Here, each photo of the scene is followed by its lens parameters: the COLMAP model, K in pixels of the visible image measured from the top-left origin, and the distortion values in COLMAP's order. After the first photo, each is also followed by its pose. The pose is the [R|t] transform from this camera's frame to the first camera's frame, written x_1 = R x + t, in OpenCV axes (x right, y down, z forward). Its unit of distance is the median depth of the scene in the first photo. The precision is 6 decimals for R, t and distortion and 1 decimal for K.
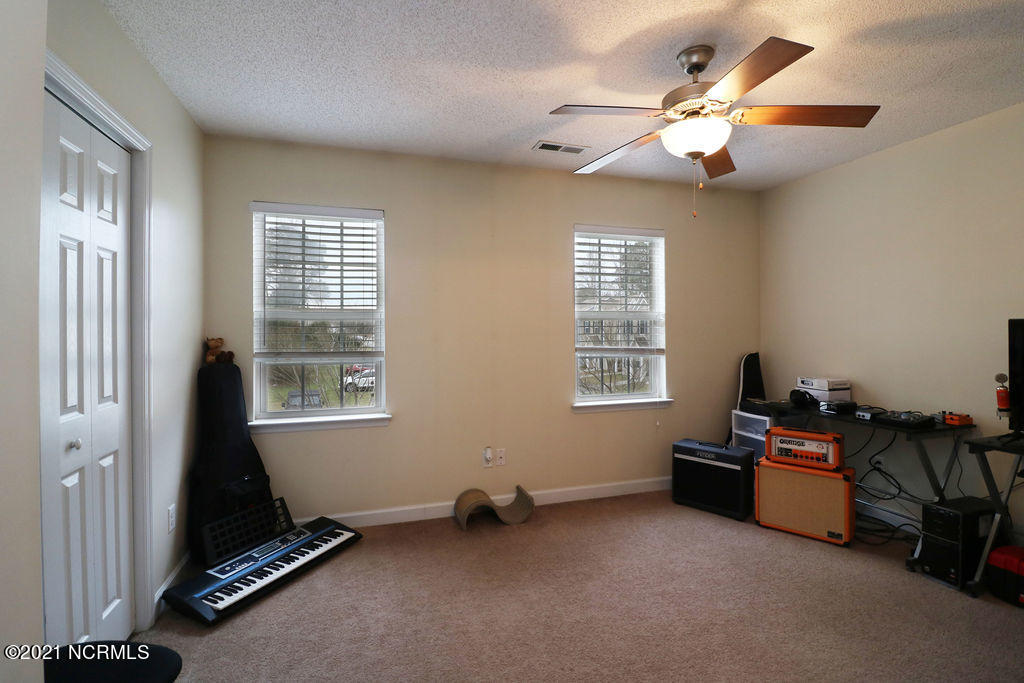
lens RADIAL K [[480.1, 0, 516.0], [0, 480.1, 326.1], [0, 0, 1]] dist [-0.001752, -0.010758]
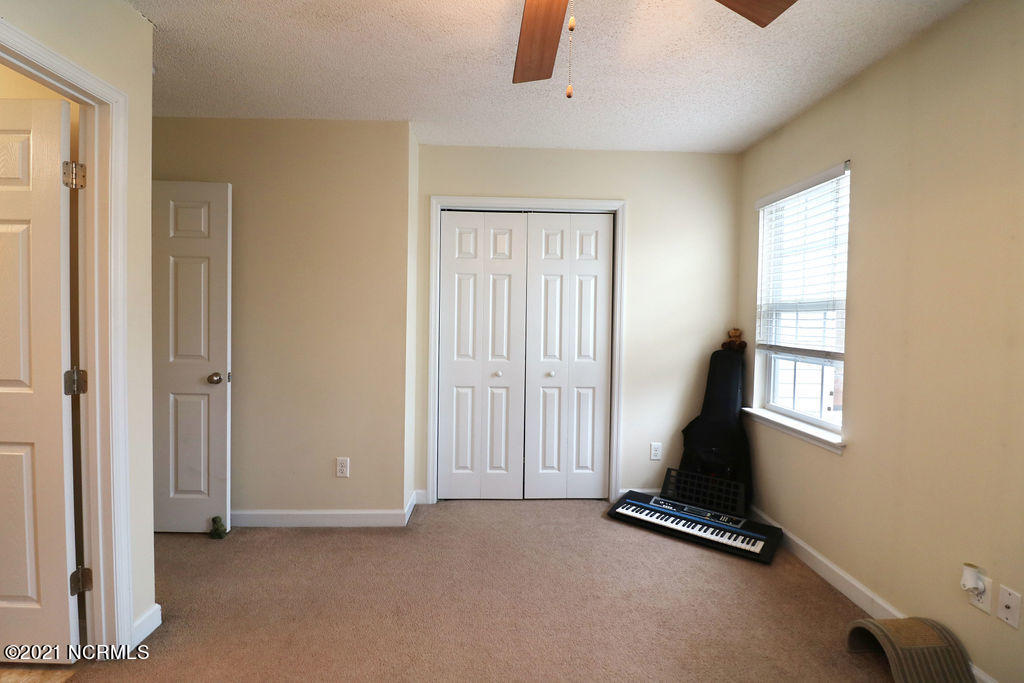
lens RADIAL K [[480.1, 0, 516.0], [0, 480.1, 326.1], [0, 0, 1]] dist [-0.001752, -0.010758]
pose [[-0.272320, 0.017584, -0.962046, 0.666301], [-0.009665, 0.999733, 0.021009, -0.001102], [0.962158, 0.015019, -0.272077, 0.839708]]
